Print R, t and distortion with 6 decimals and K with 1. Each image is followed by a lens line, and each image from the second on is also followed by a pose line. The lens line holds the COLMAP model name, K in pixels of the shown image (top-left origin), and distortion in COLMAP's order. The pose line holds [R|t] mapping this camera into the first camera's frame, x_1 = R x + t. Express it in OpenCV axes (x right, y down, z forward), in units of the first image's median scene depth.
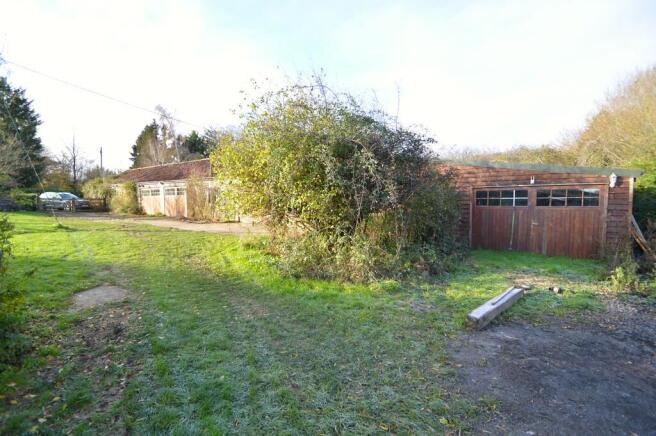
lens RADIAL K [[303.7, 0, 328.0], [0, 303.7, 218.0], [0, 0, 1]] dist [-0.000178, 0.000010]
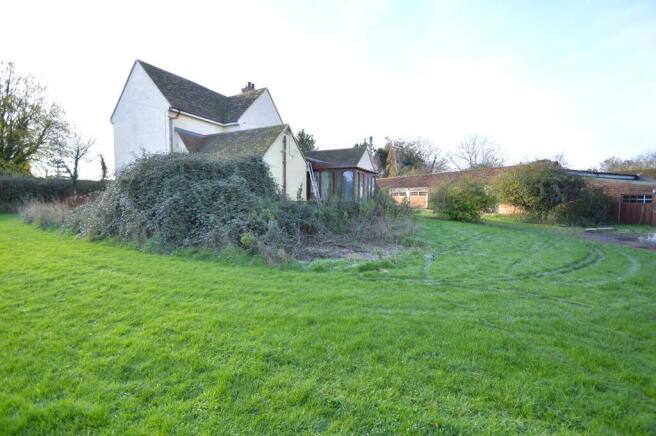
lens RADIAL K [[303.7, 0, 328.0], [0, 303.7, 218.0], [0, 0, 1]] dist [-0.000178, 0.000010]
pose [[0.876314, 0.036736, -0.480338, -0.256169], [-0.033056, 0.999323, 0.016121, 0.097501], [0.480605, 0.001751, 0.876935, -1.786709]]
